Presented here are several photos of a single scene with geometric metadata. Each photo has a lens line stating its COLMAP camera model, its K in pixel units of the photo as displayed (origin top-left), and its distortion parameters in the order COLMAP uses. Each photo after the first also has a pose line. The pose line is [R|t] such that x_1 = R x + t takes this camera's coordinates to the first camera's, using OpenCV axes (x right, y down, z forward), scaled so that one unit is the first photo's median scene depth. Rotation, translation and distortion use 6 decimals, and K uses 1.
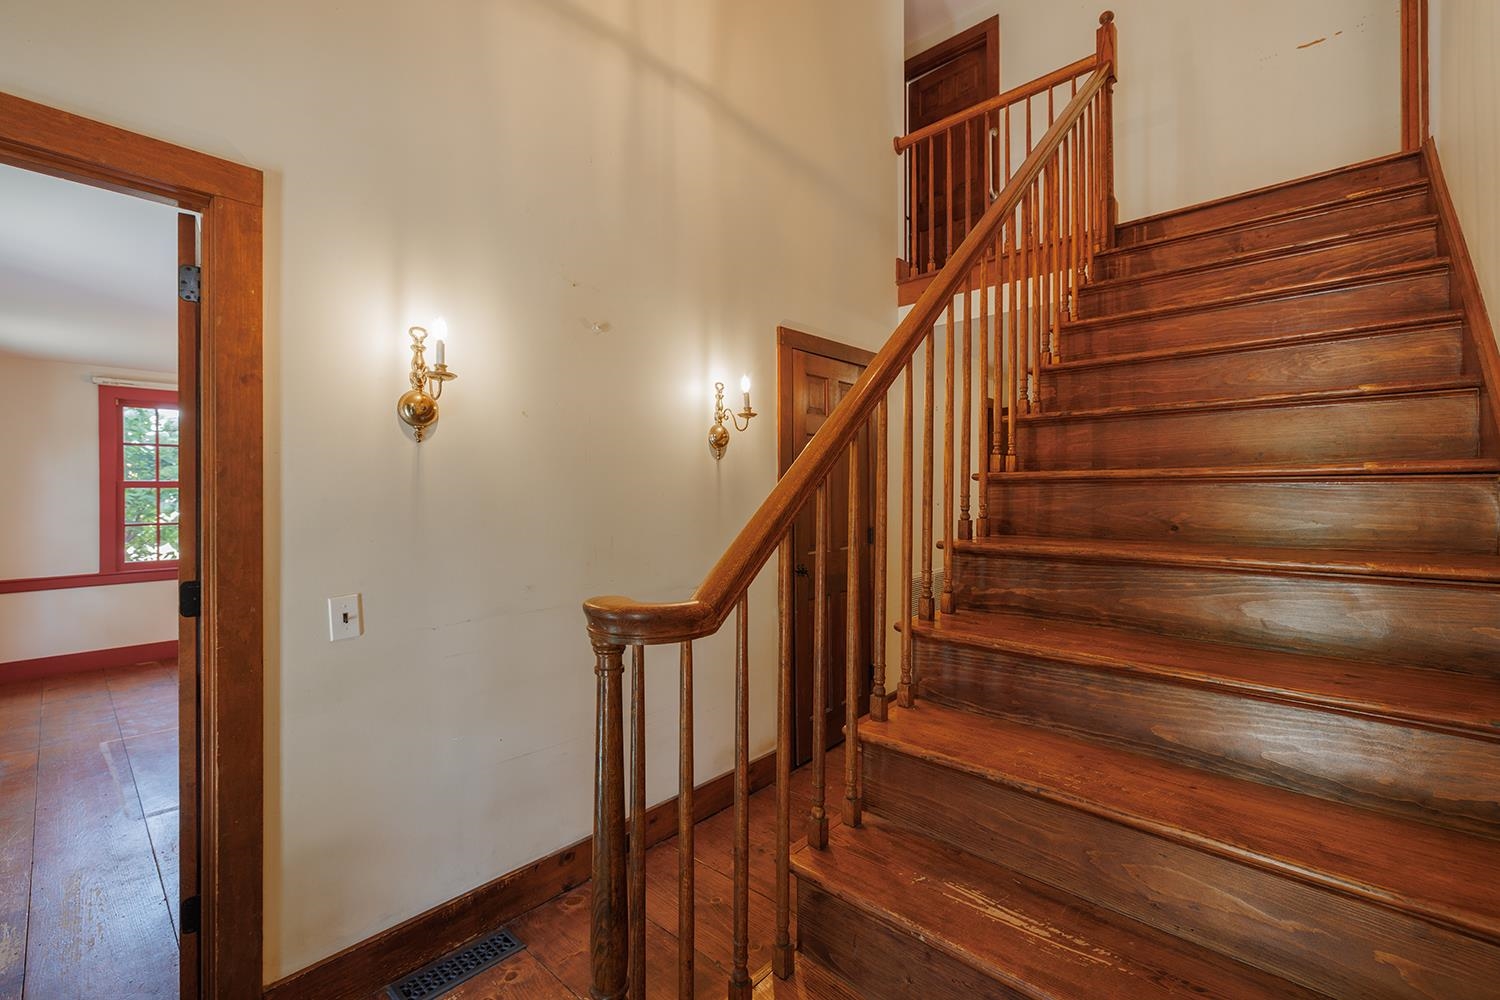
lens RADIAL K [[621.8, 0, 748.4], [0, 621.8, 493.1], [0, 0, 1]] dist [-0.000753, -0.000297]
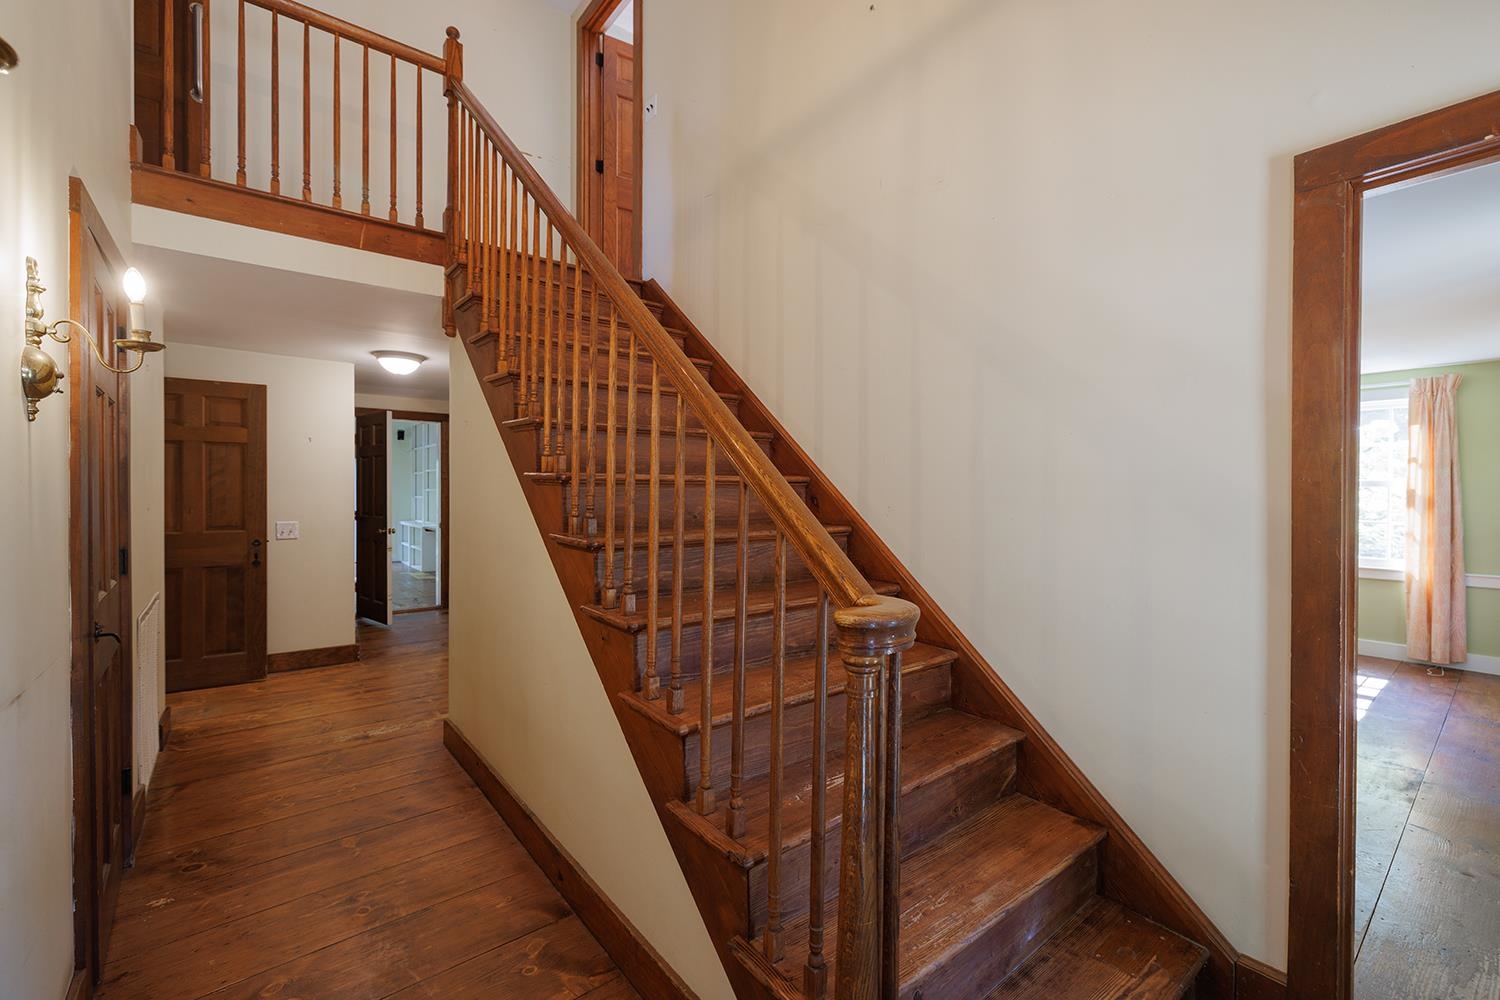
lens RADIAL K [[621.8, 0, 748.4], [0, 621.8, 493.1], [0, 0, 1]] dist [-0.000753, -0.000297]
pose [[0.127047, -0.007012, 0.991872, -0.393525], [0.003134, 0.999973, 0.006668, -0.004878], [-0.991892, 0.002261, 0.127065, 0.380130]]
